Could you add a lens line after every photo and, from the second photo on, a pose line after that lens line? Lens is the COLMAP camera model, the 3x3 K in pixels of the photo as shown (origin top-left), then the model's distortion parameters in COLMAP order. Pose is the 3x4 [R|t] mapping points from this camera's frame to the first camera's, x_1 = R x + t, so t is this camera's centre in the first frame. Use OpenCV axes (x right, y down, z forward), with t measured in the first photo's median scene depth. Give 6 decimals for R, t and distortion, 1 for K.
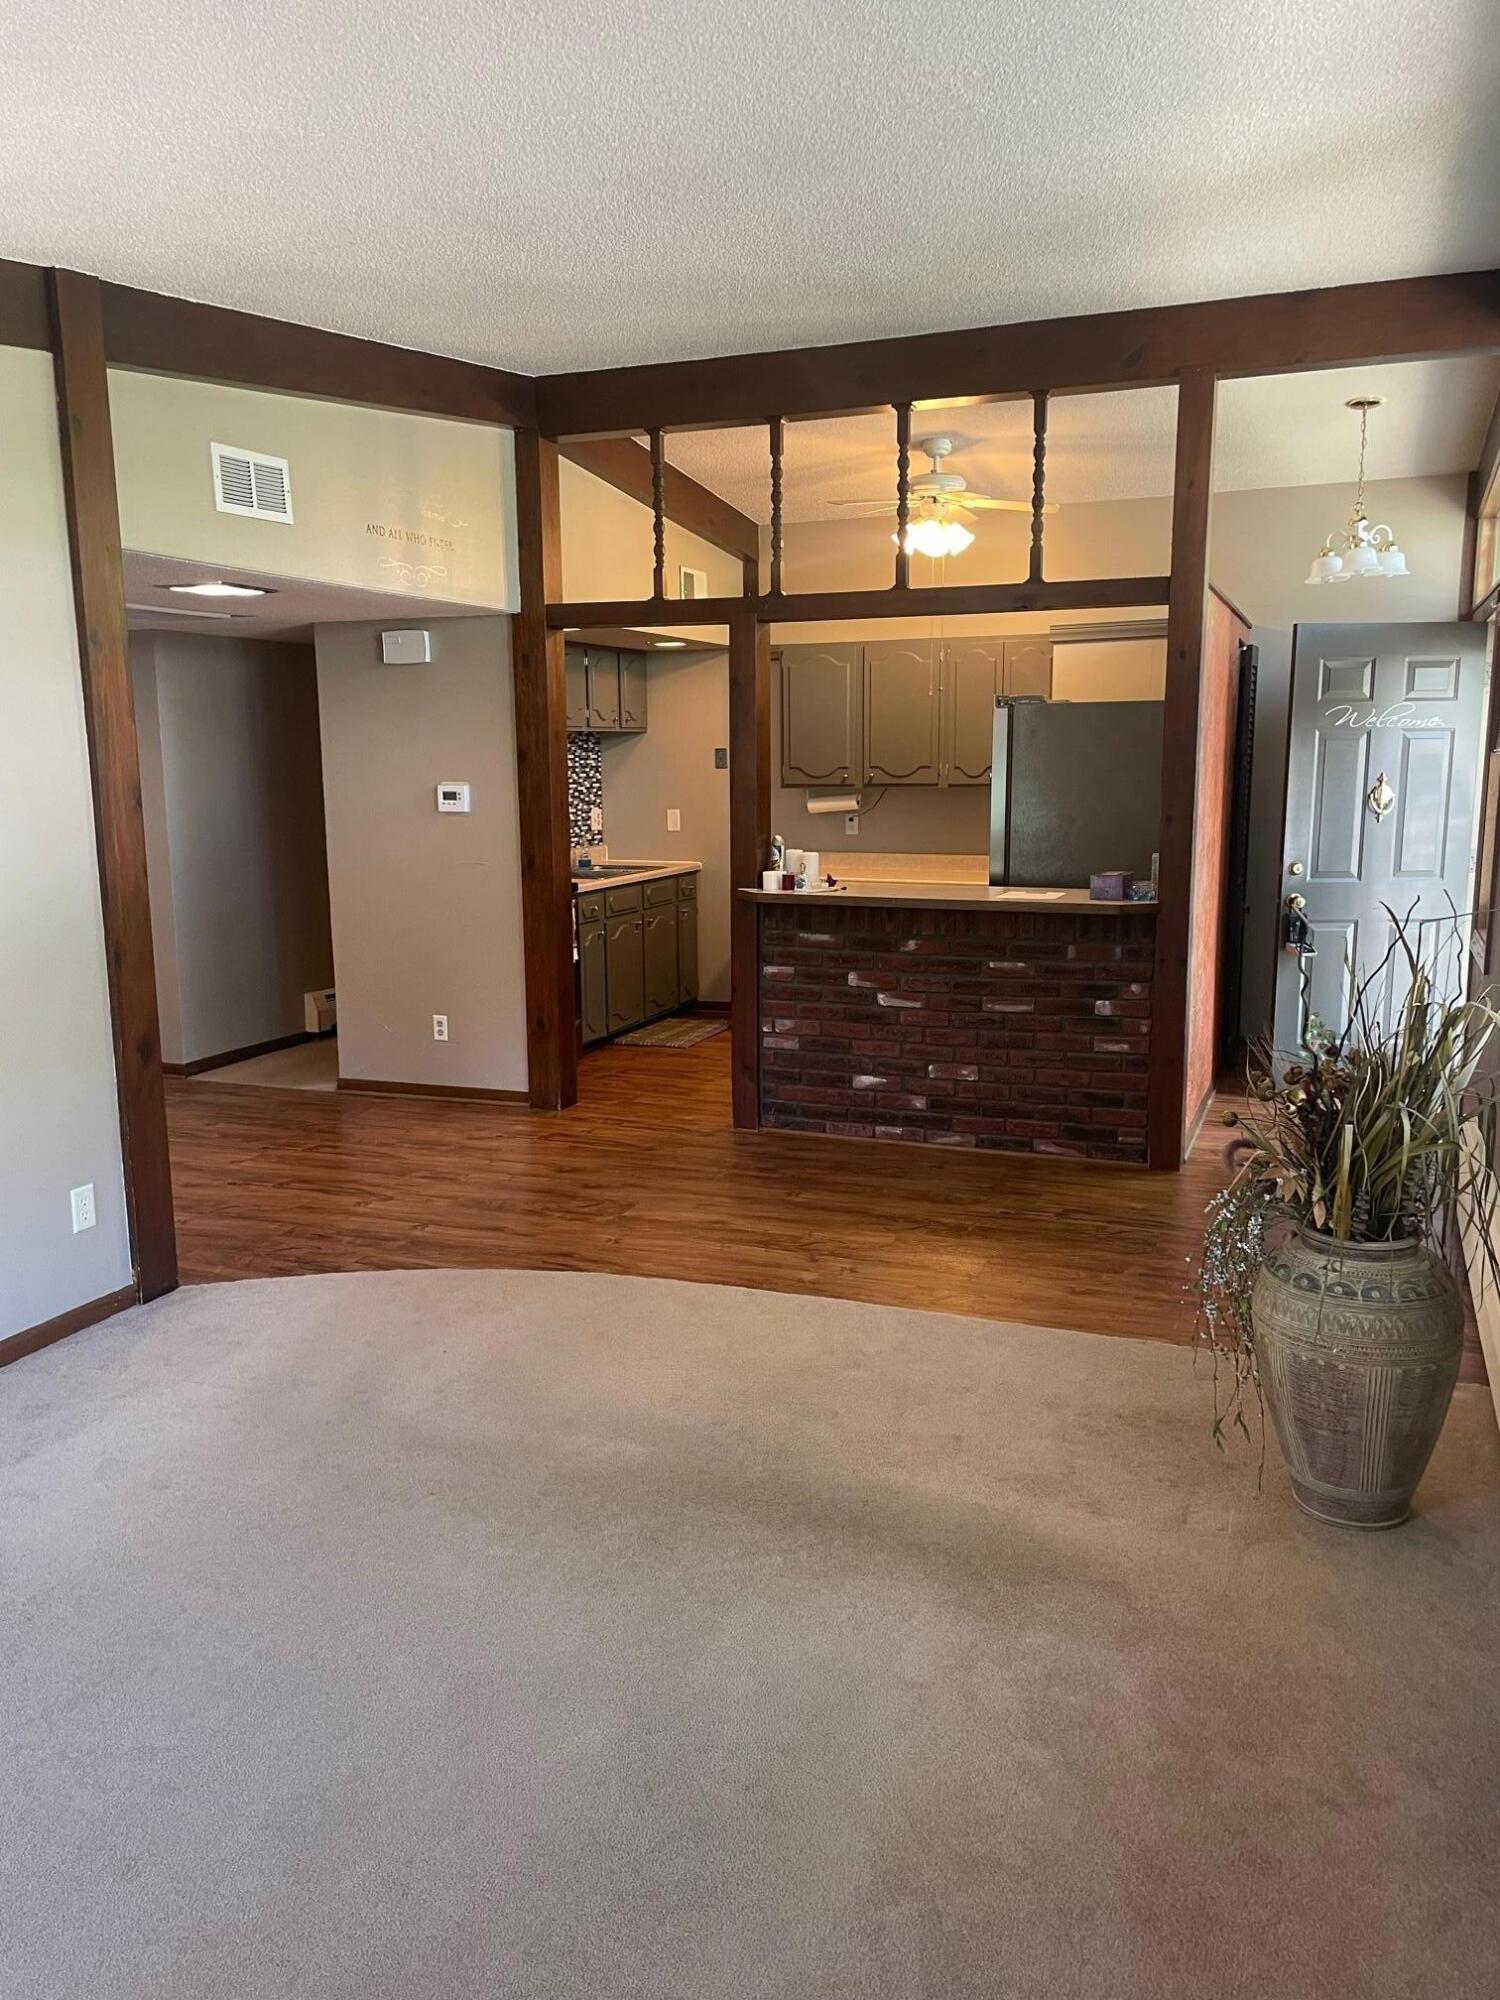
lens RADIAL K [[1533.8, 0, 742.3], [0, 1533.8, 992.8], [0, 0, 1]] dist [0.120162, -0.156748]
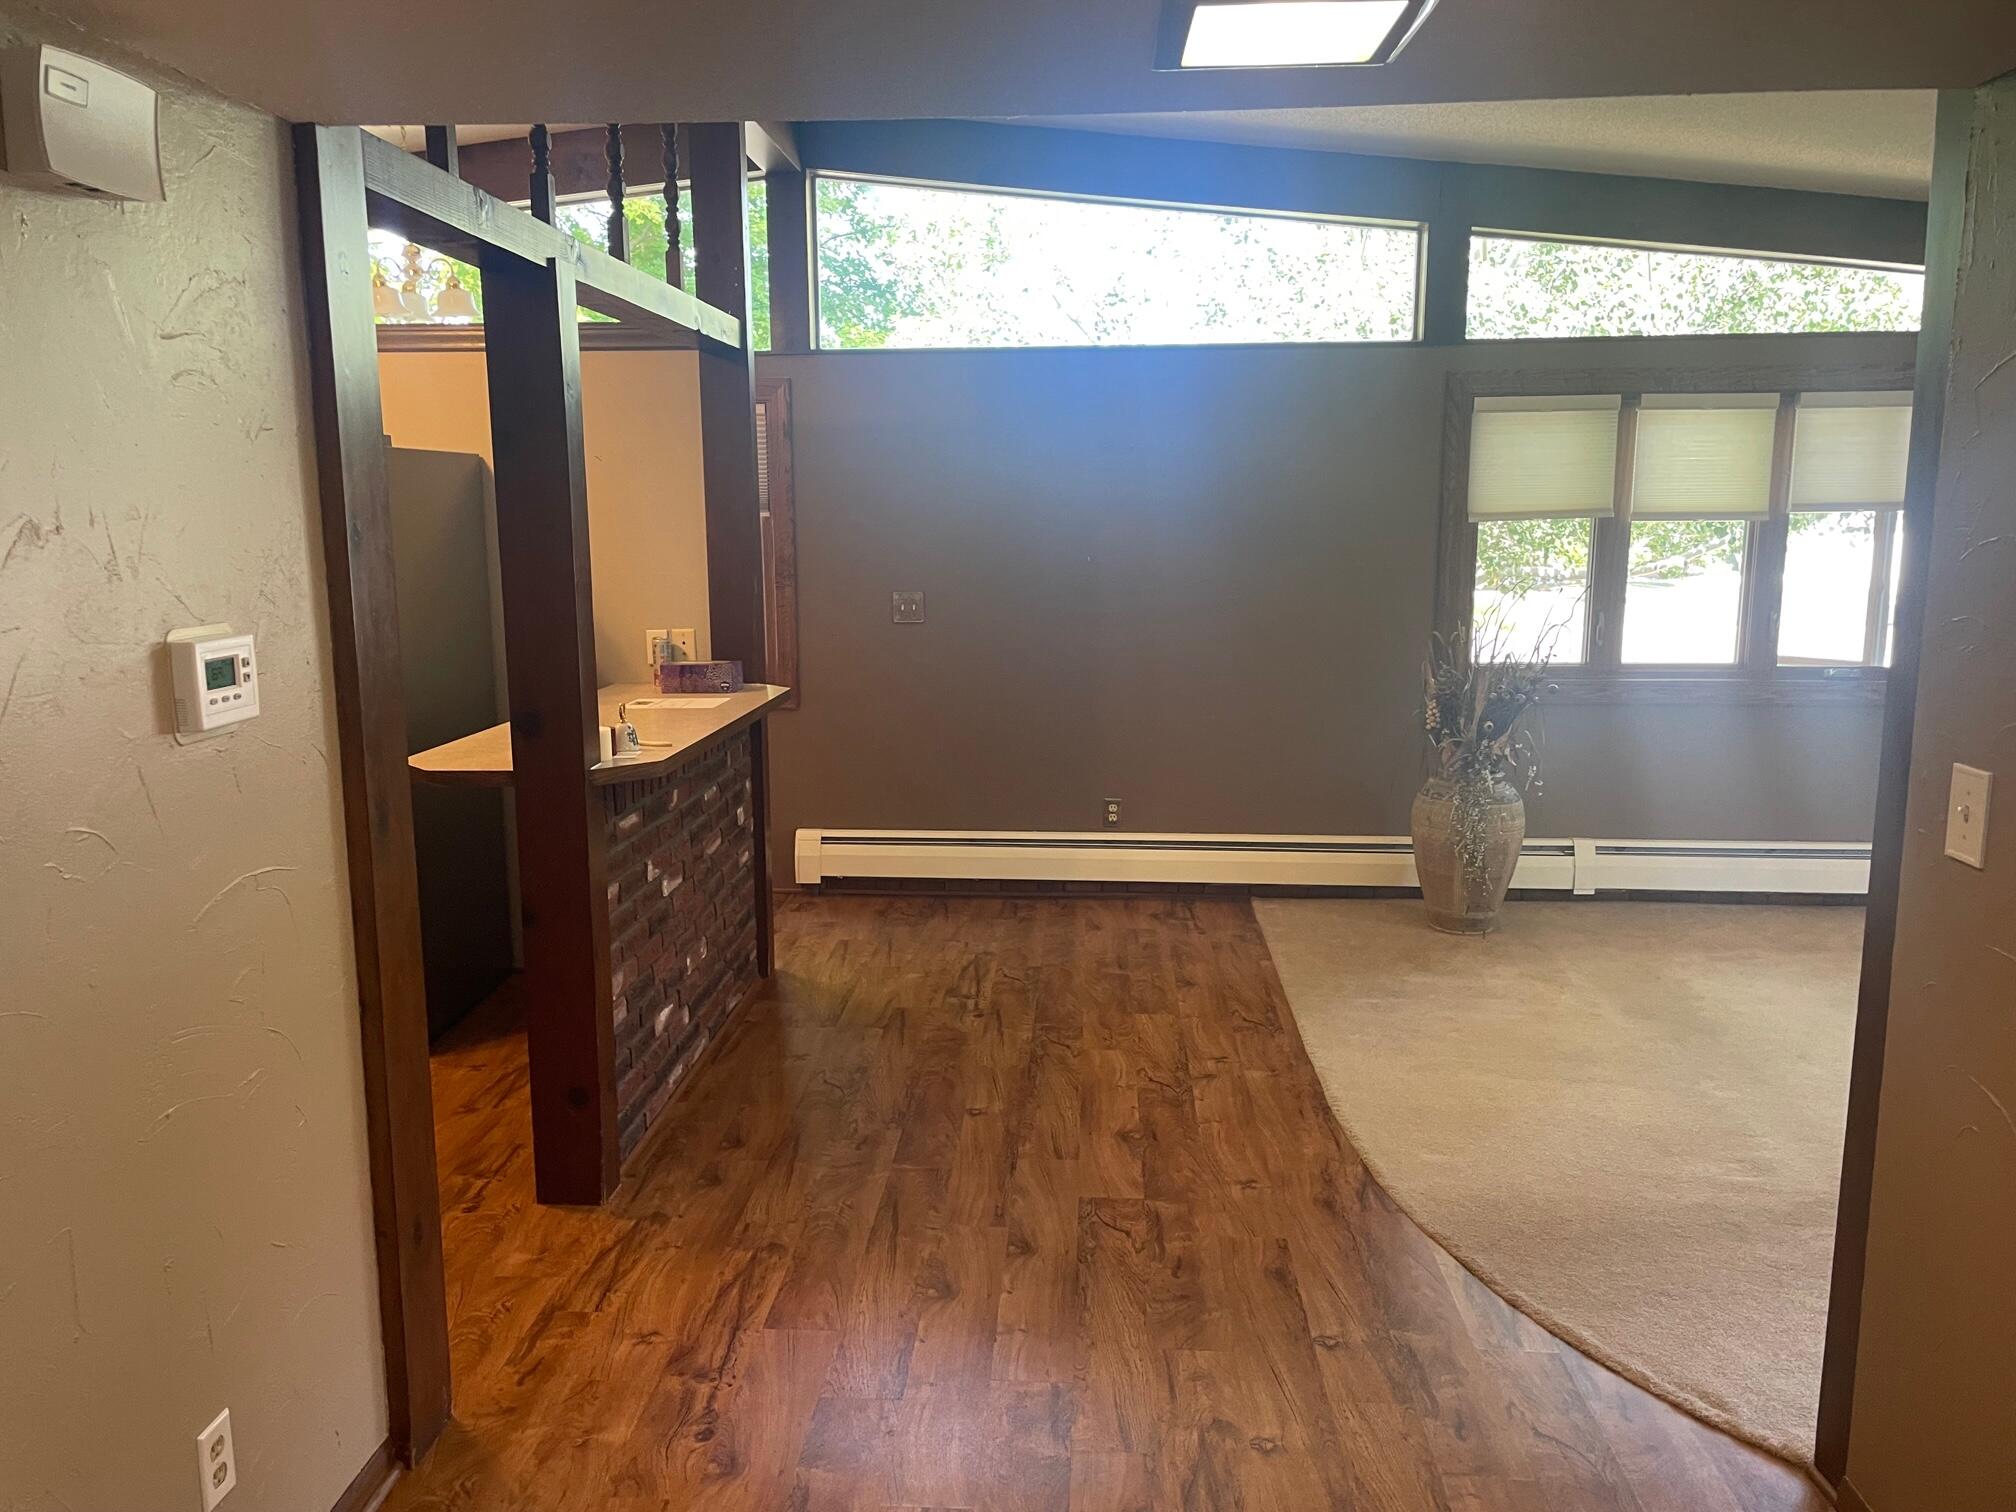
lens RADIAL K [[1513.6, 0, 1008.0], [0, 1513.6, 756.0], [0, 0, 1]] dist [0.113993, -0.137435]
pose [[-0.309780, -0.146673, 0.939427, -0.565140], [0.163603, 0.965071, 0.204626, -0.161114], [-0.936627, 0.217082, -0.274964, 1.027399]]
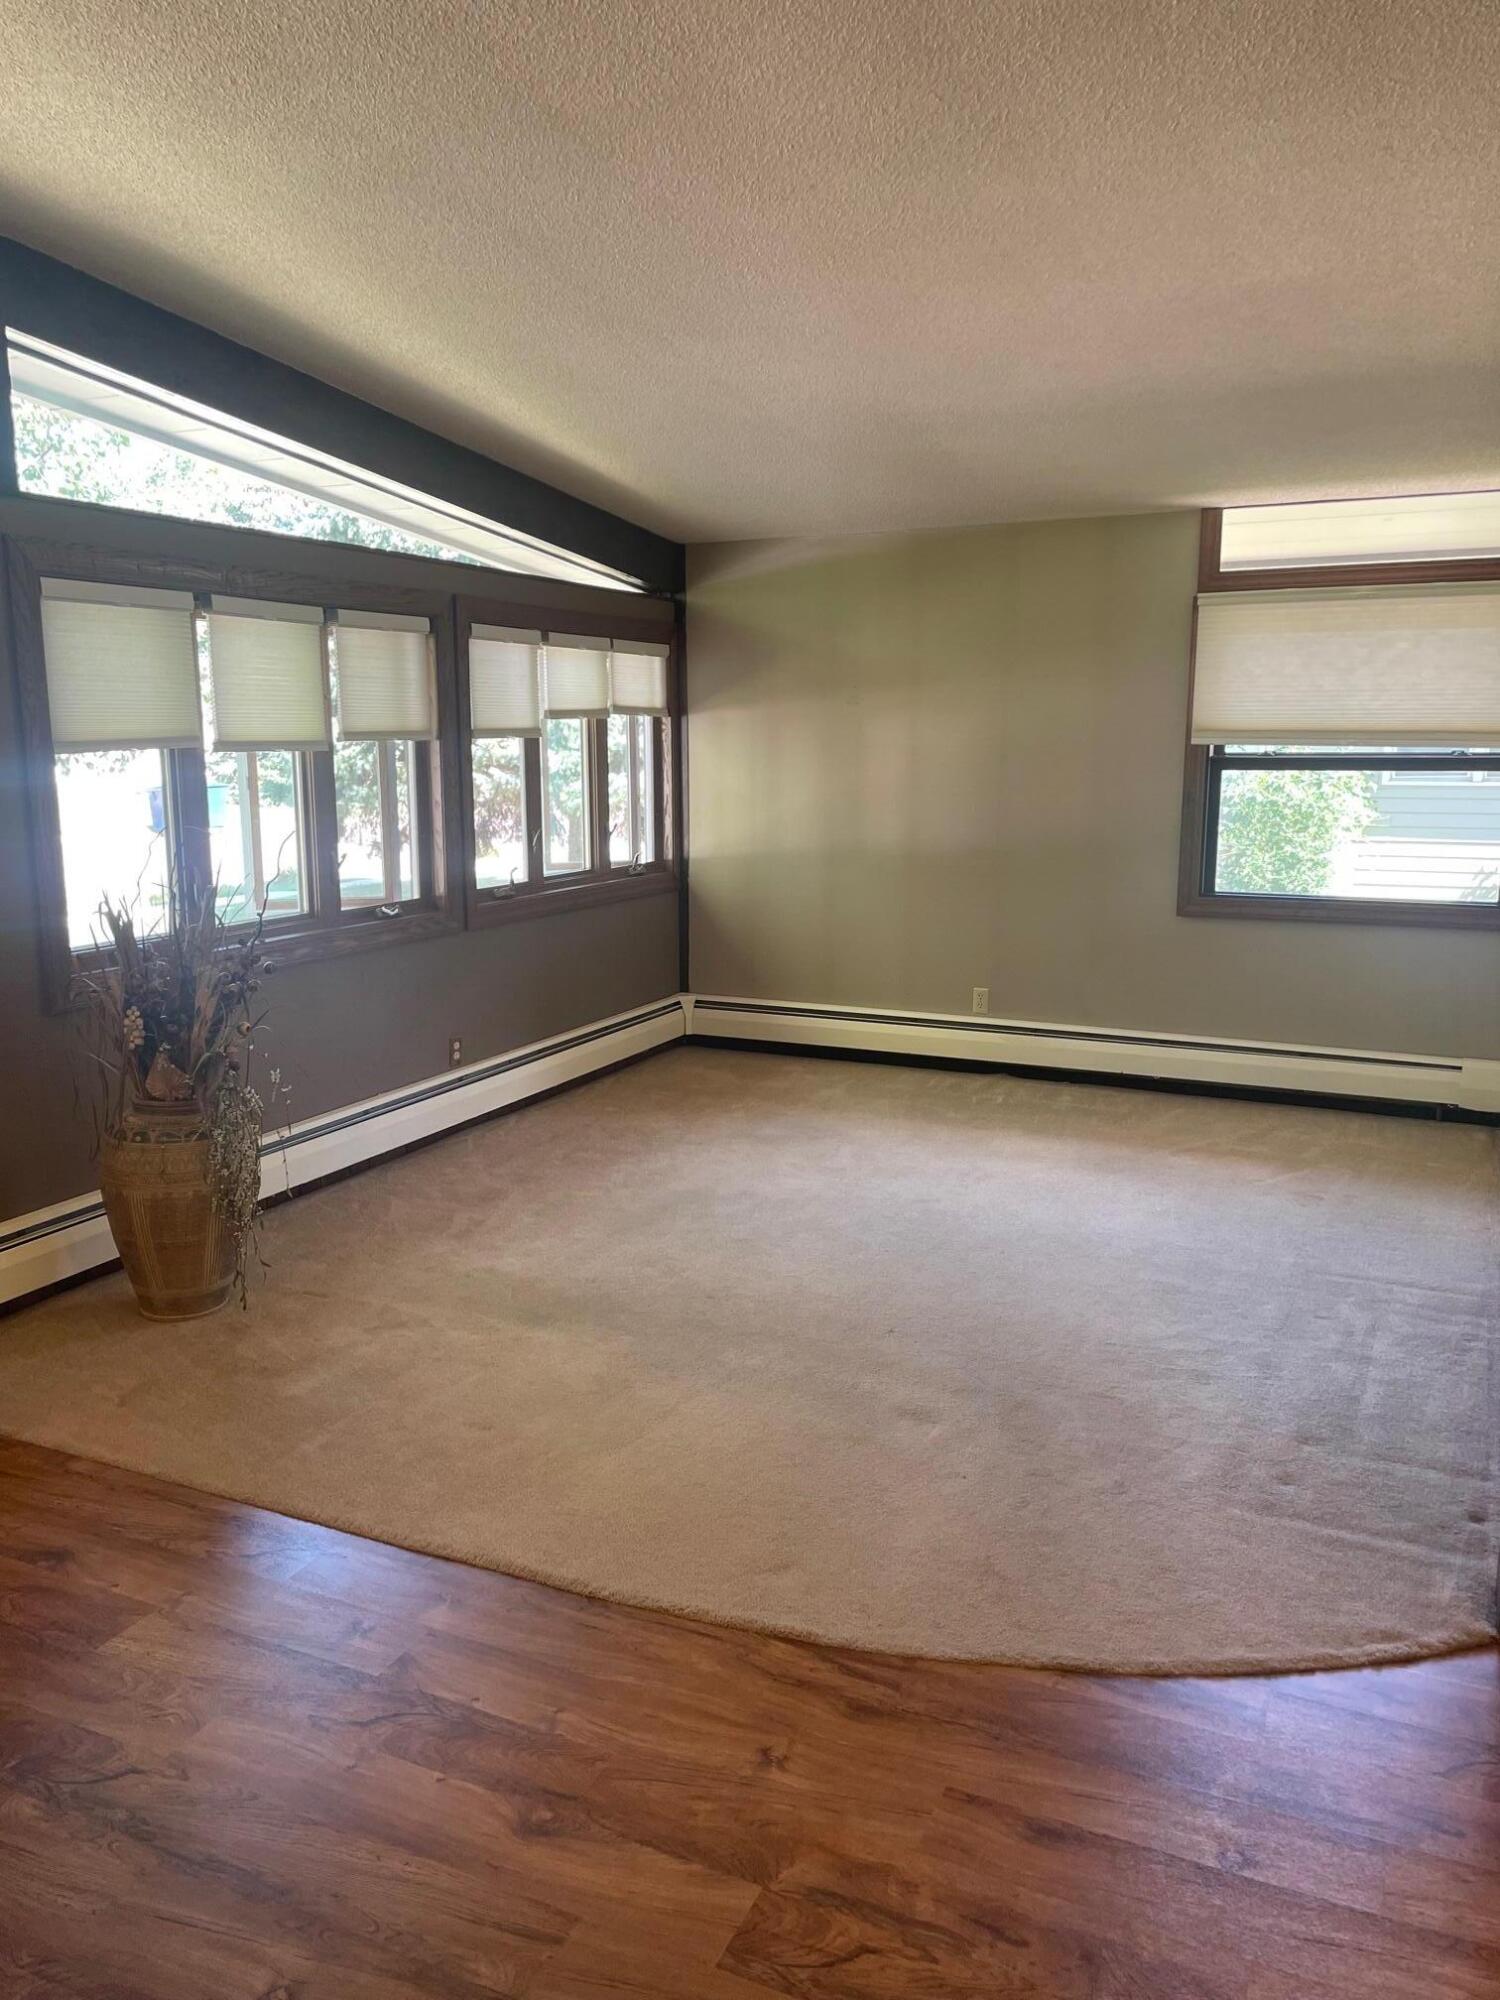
lens RADIAL K [[1501.6, 0, 750.0], [0, 1501.6, 1000.0], [0, 0, 1]] dist [0.113993, -0.137435]
pose [[-0.997958, -0.003804, 0.063763, -0.086413], [0.018055, 0.940719, 0.338706, -0.179945], [-0.061271, 0.339165, -0.938729, 1.114649]]
